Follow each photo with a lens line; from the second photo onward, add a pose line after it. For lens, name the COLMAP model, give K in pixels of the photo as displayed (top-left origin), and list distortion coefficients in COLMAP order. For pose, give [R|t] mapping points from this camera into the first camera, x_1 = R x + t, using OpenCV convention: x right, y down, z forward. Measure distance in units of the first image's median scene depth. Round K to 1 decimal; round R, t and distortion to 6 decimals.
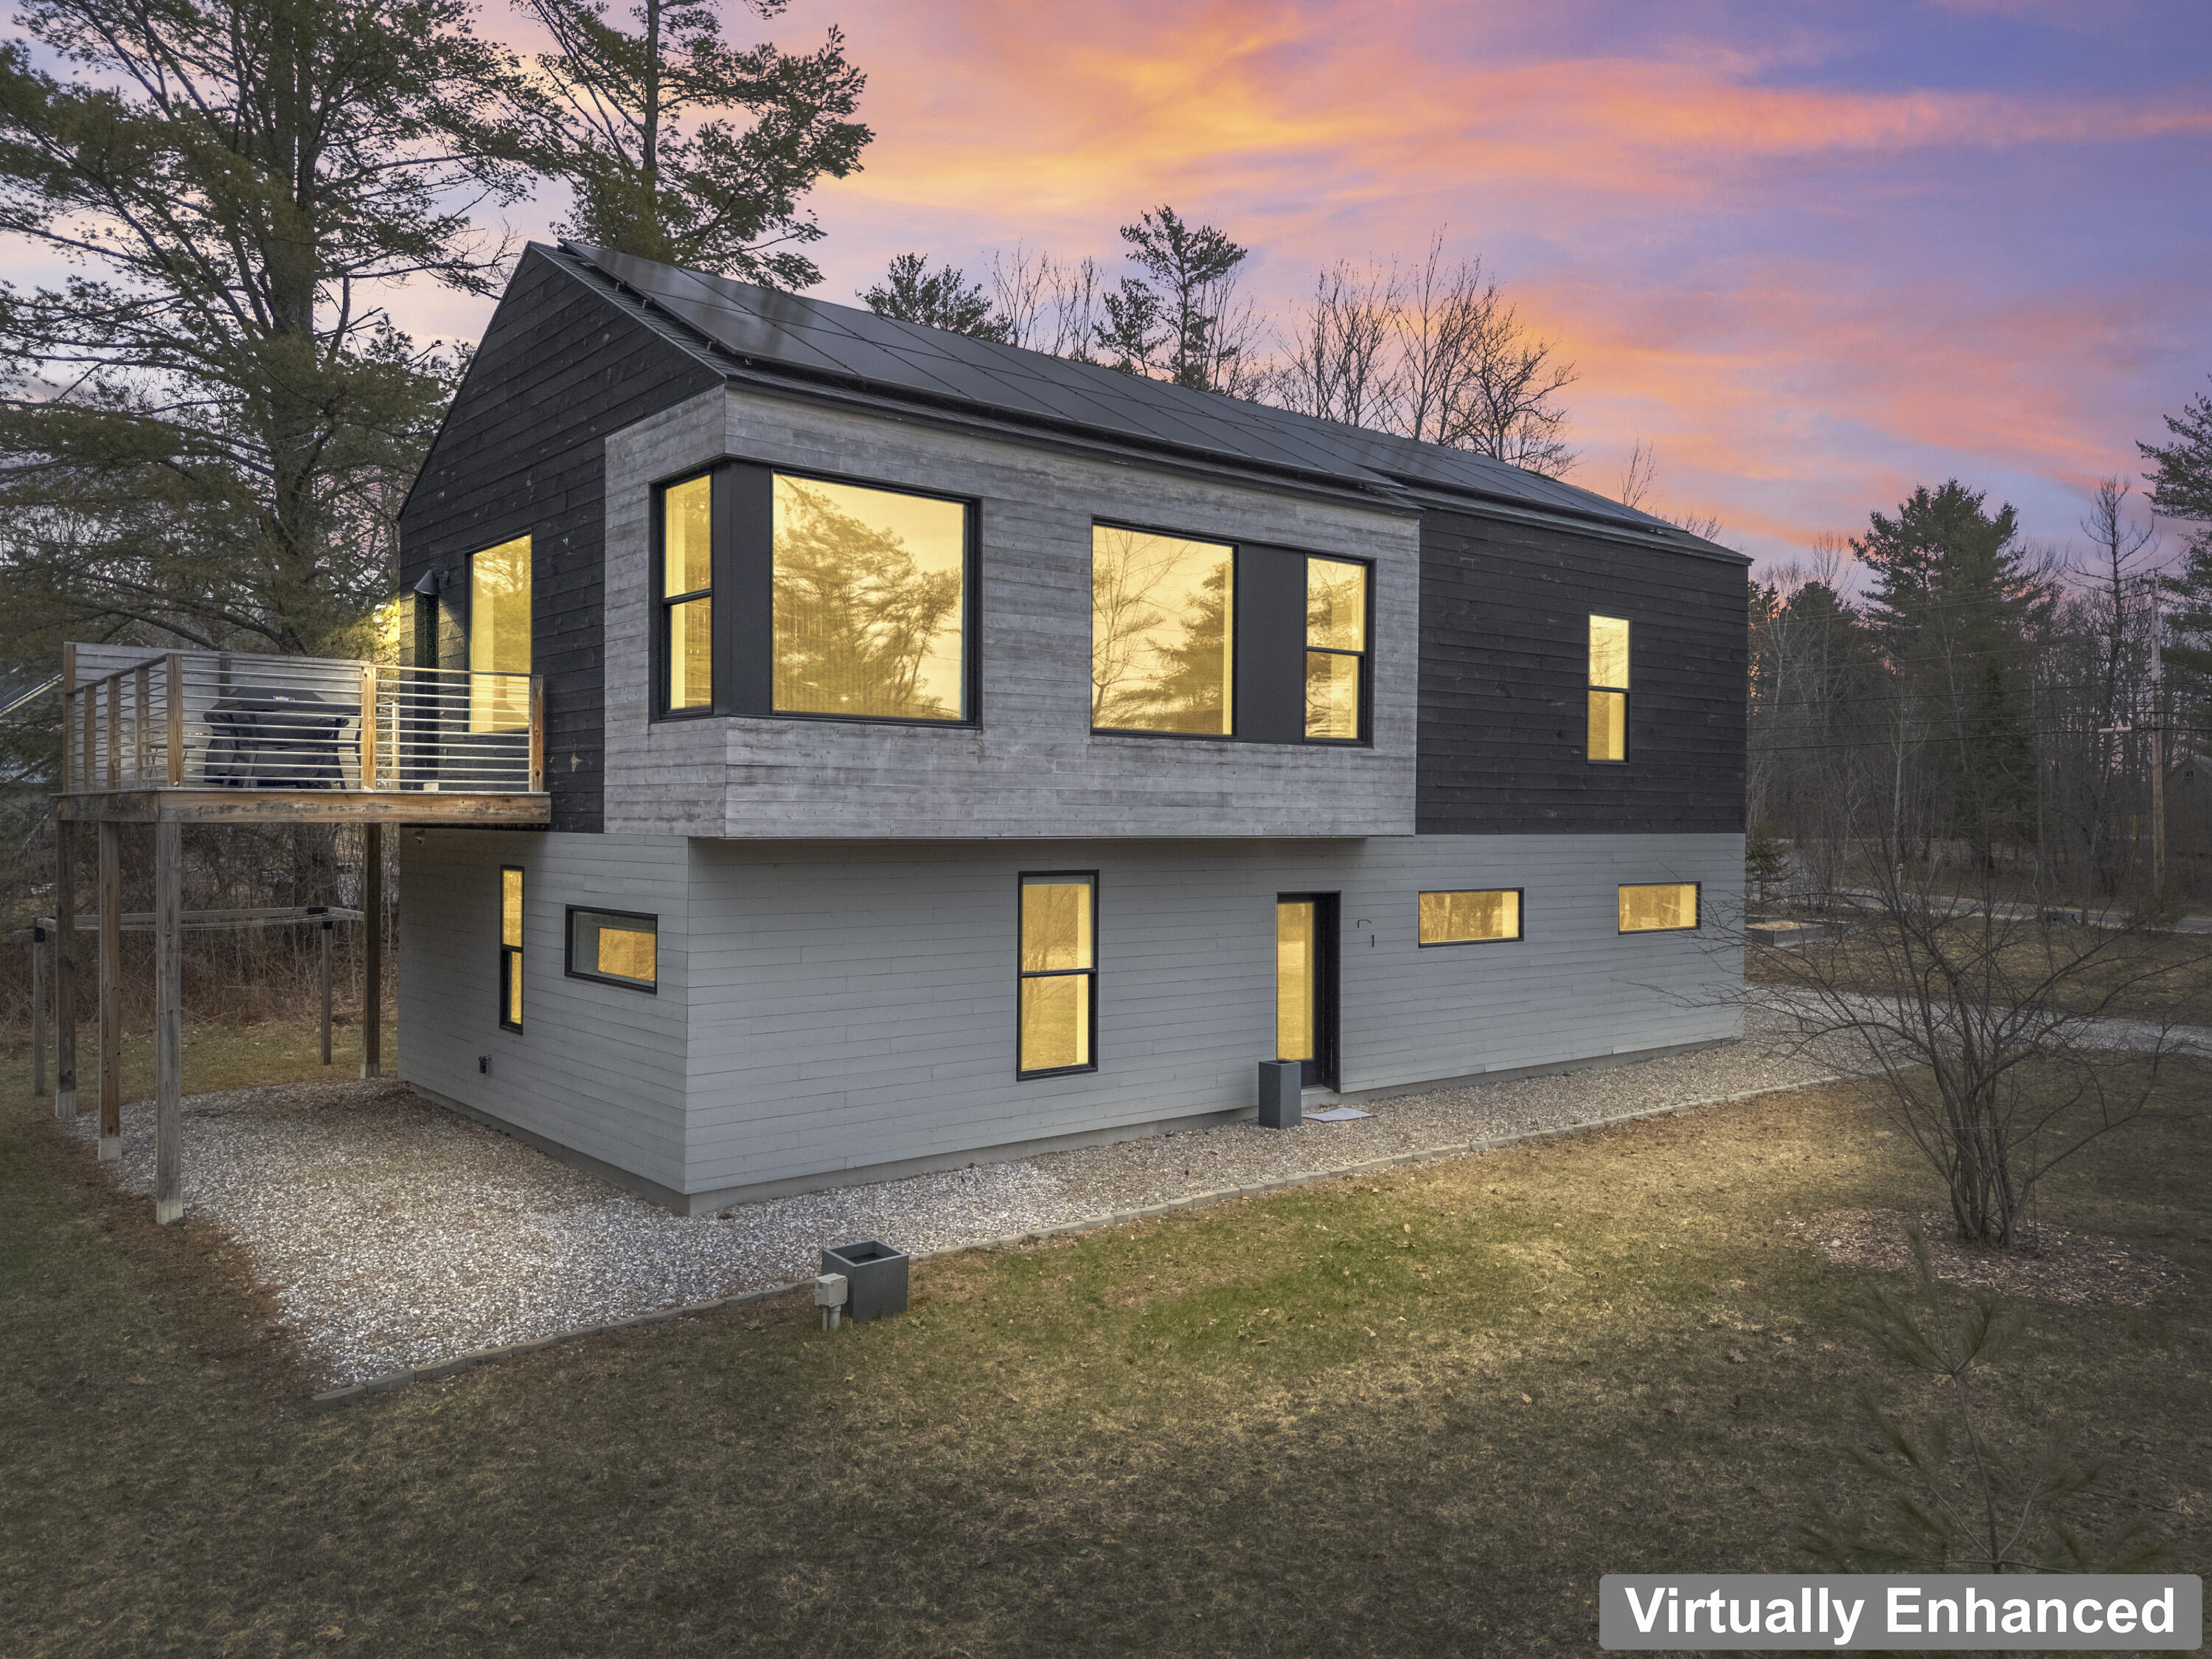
lens RADIAL K [[1610.7, 0, 1096.8], [0, 1610.7, 823.4], [0, 0, 1]] dist [0.096176, -0.090041]
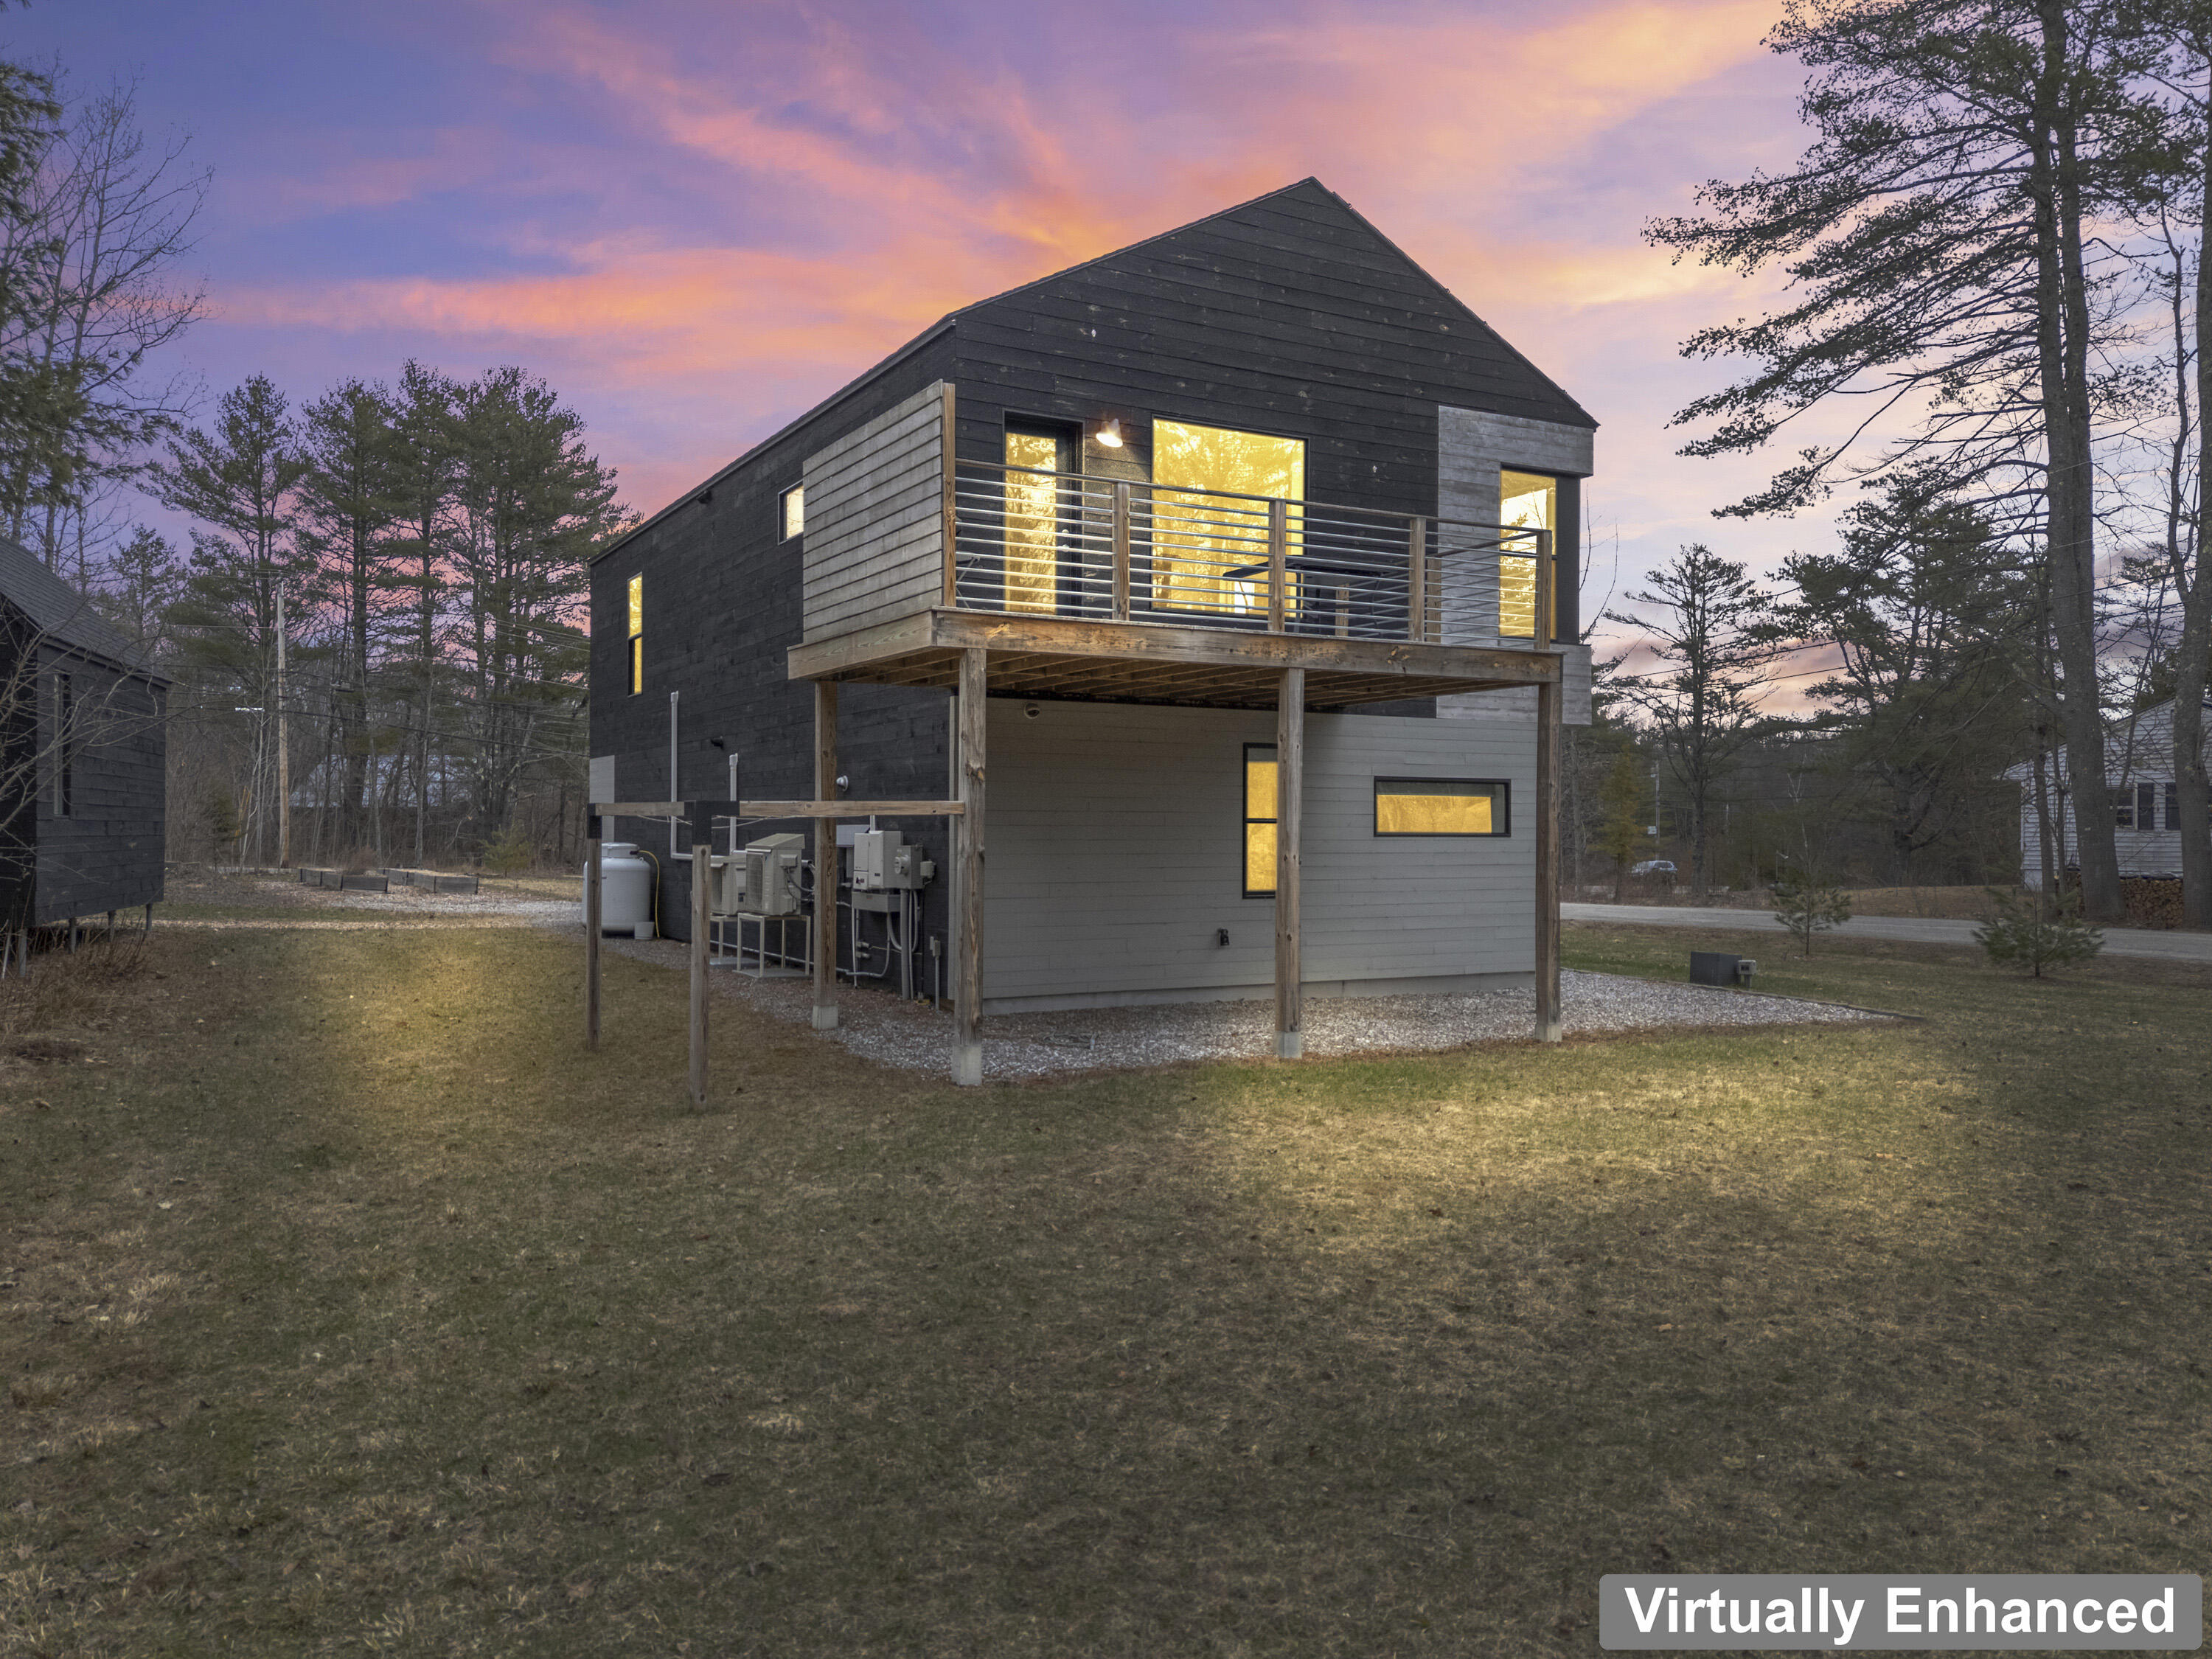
lens RADIAL K [[1610.7, 0, 1096.8], [0, 1610.7, 823.4], [0, 0, 1]] dist [0.096176, -0.090041]
pose [[0.176821, -0.003014, 0.984238, -1.314194], [0.001389, 0.999995, 0.002813, 0.070022], [-0.984242, 0.000870, 0.176824, 0.853919]]
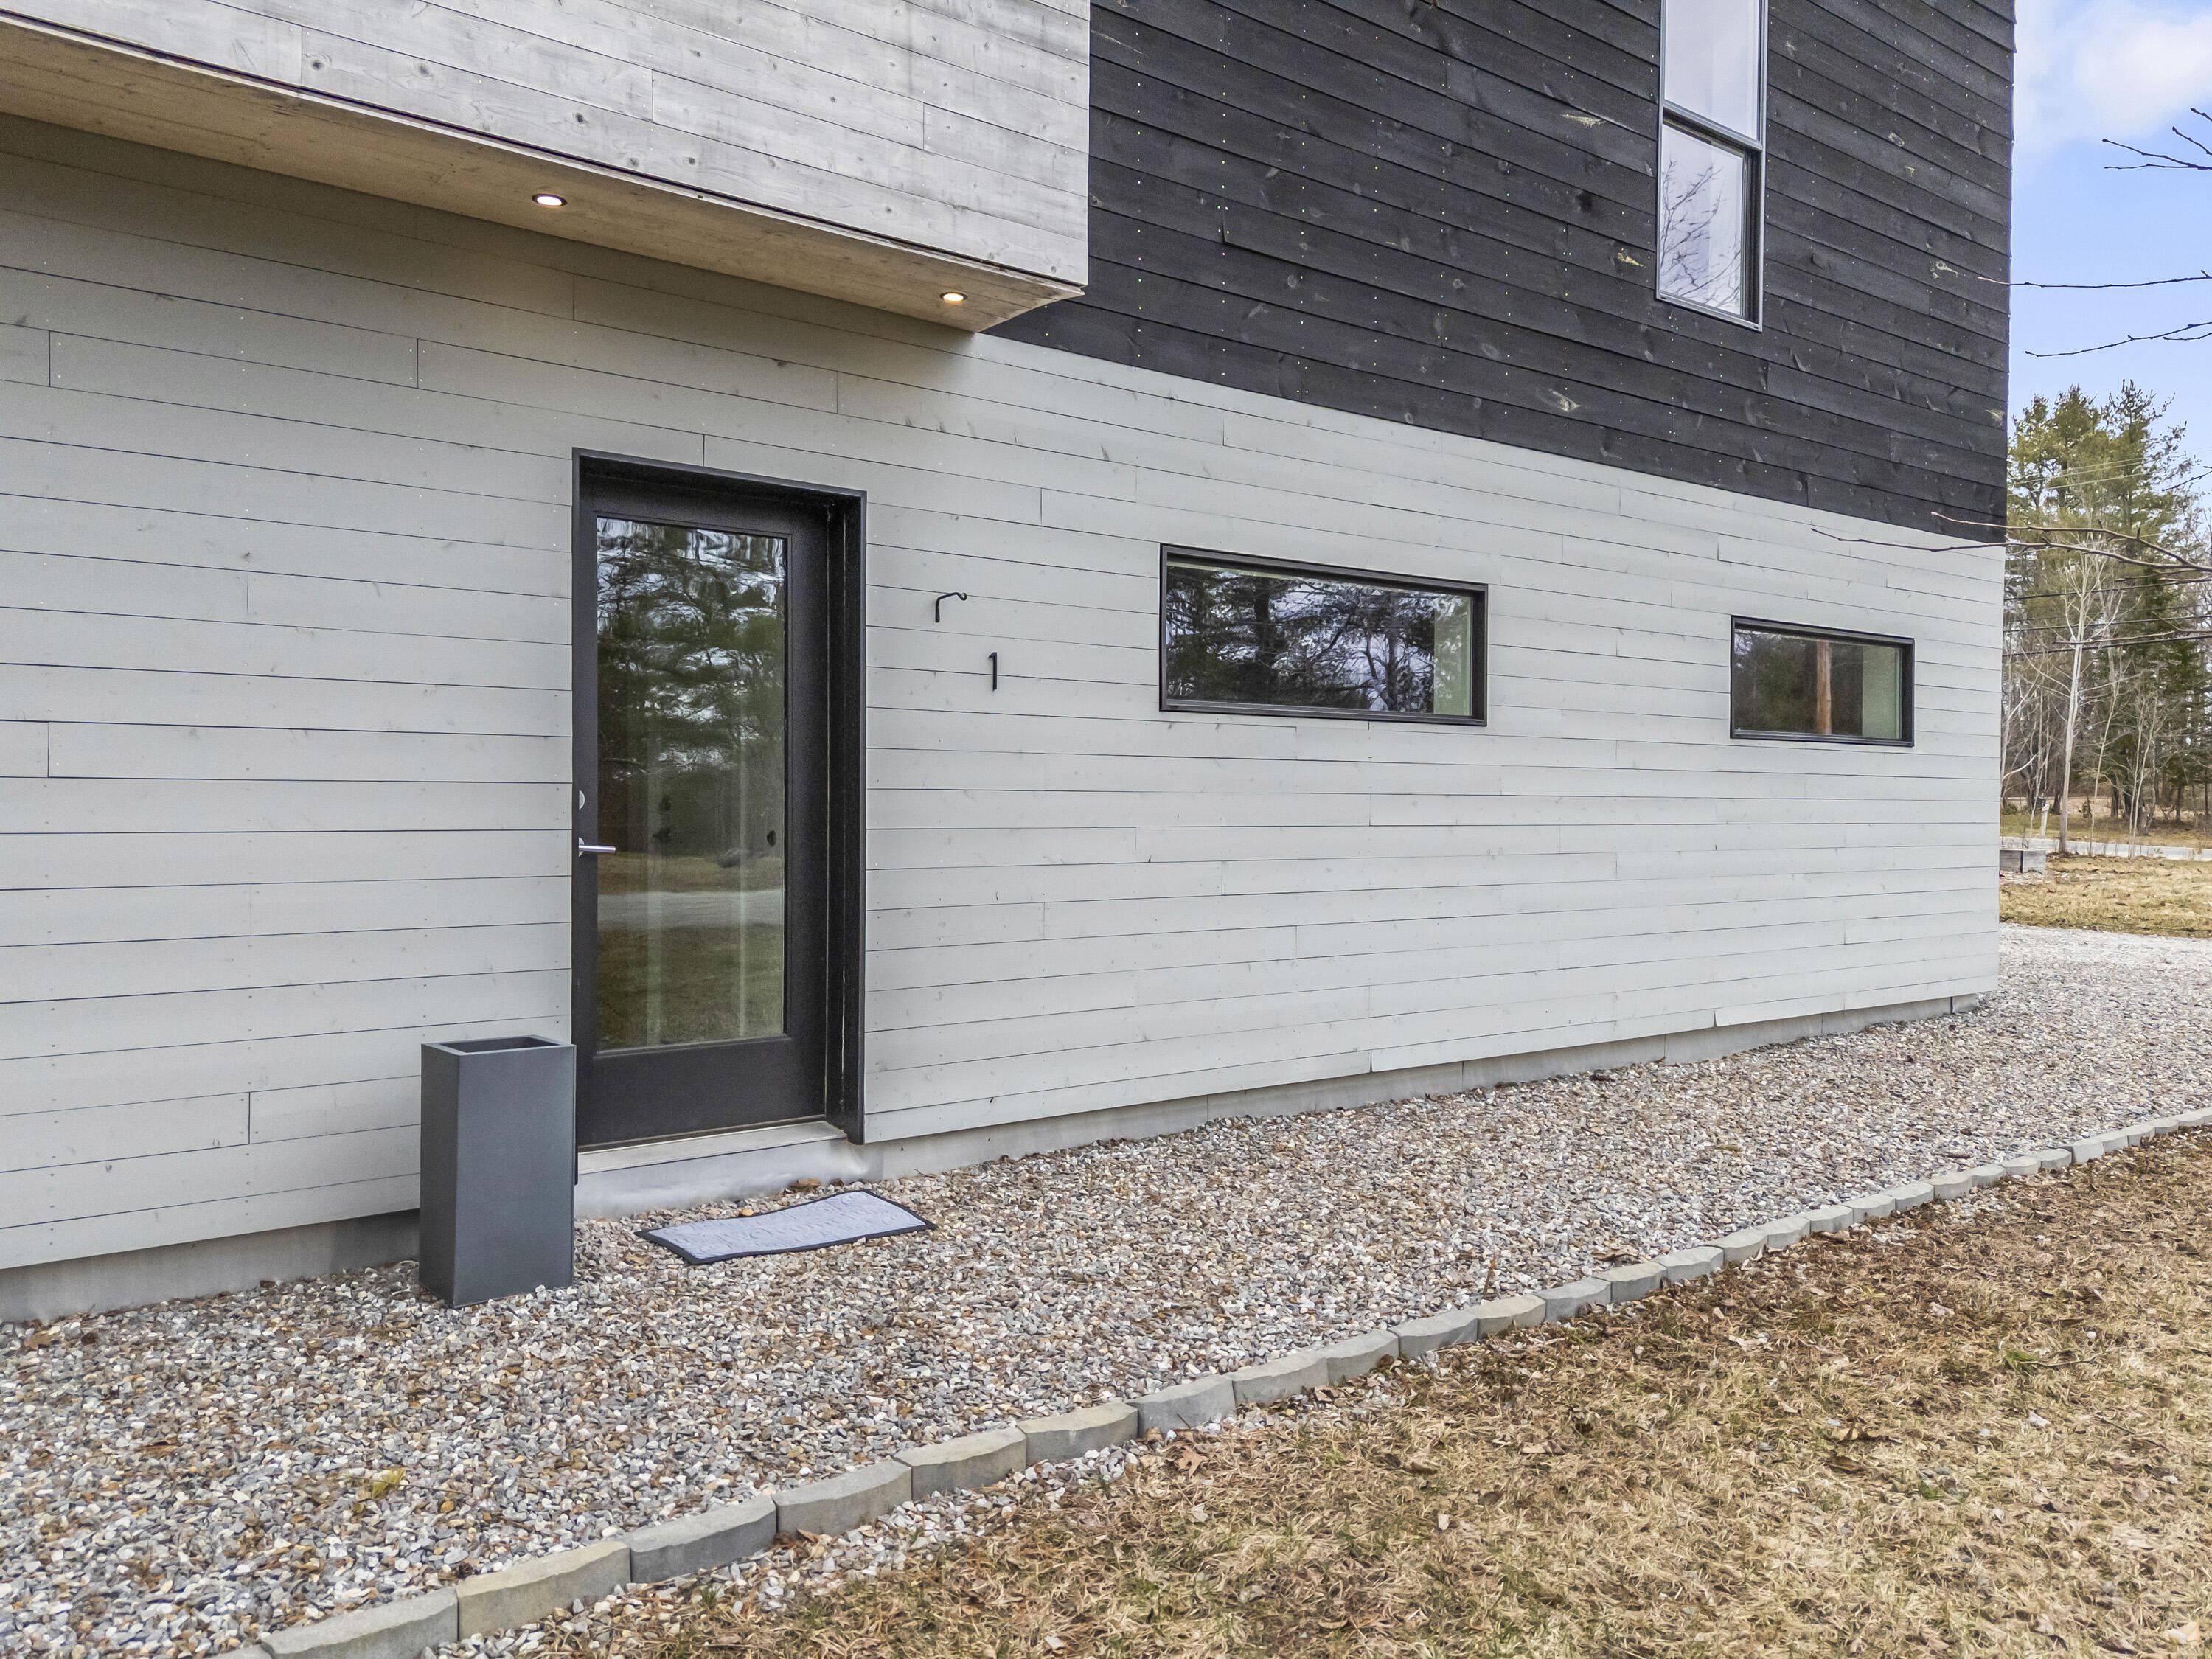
lens RADIAL K [[1624.3, 0, 1103.7], [0, 1624.3, 819.3], [0, 0, 1]] dist [0.100857, -0.098657]
pose [[0.999638, -0.005621, -0.026299, 0.211500], [0.005602, 0.999984, -0.000801, 0.108140], [0.026303, 0.000653, 0.999654, 0.708428]]
